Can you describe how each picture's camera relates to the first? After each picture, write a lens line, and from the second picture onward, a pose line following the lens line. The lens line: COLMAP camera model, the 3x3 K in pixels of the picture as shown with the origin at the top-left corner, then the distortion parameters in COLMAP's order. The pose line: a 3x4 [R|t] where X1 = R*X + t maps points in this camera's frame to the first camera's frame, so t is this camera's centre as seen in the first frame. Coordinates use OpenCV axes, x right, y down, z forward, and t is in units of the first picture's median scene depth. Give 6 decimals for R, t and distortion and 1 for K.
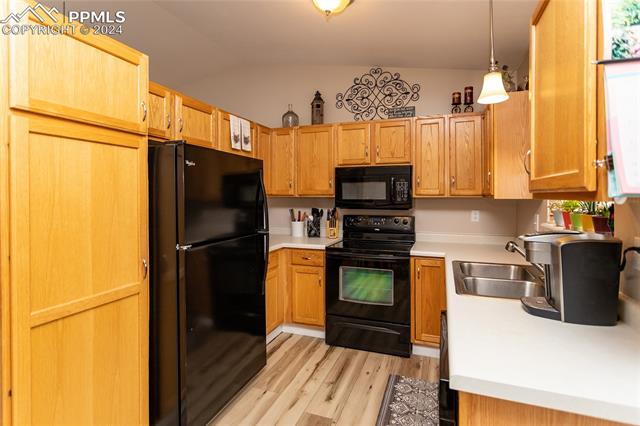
lens RADIAL K [[312.6, 0, 307.5], [0, 312.6, 196.2], [0, 0, 1]] dist [0.016761, 0.000177]
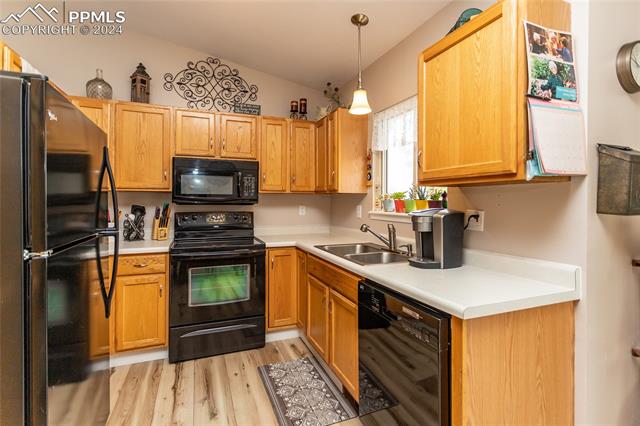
lens RADIAL K [[312.6, 0, 313.0], [0, 312.6, 195.4], [0, 0, 1]] dist [0.016761, 0.000177]
pose [[0.754989, 0.017136, 0.655513, -0.210421], [-0.007588, 0.999820, -0.017398, 0.029940], [-0.655693, 0.008162, 0.754983, 0.101785]]
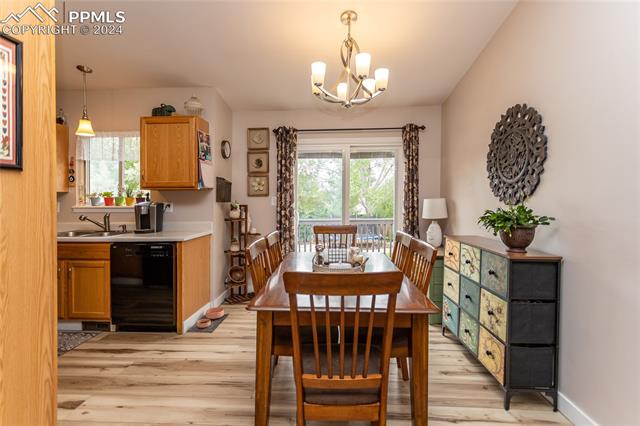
lens RADIAL K [[312.6, 0, 317.9], [0, 312.6, 198.9], [0, 0, 1]] dist [0.016761, 0.000177]
pose [[-0.271310, 0.000184, 0.962492, -0.844495], [0.000608, 1.000000, -0.000020, 0.032749], [-0.962492, 0.000580, -0.271310, 0.124701]]
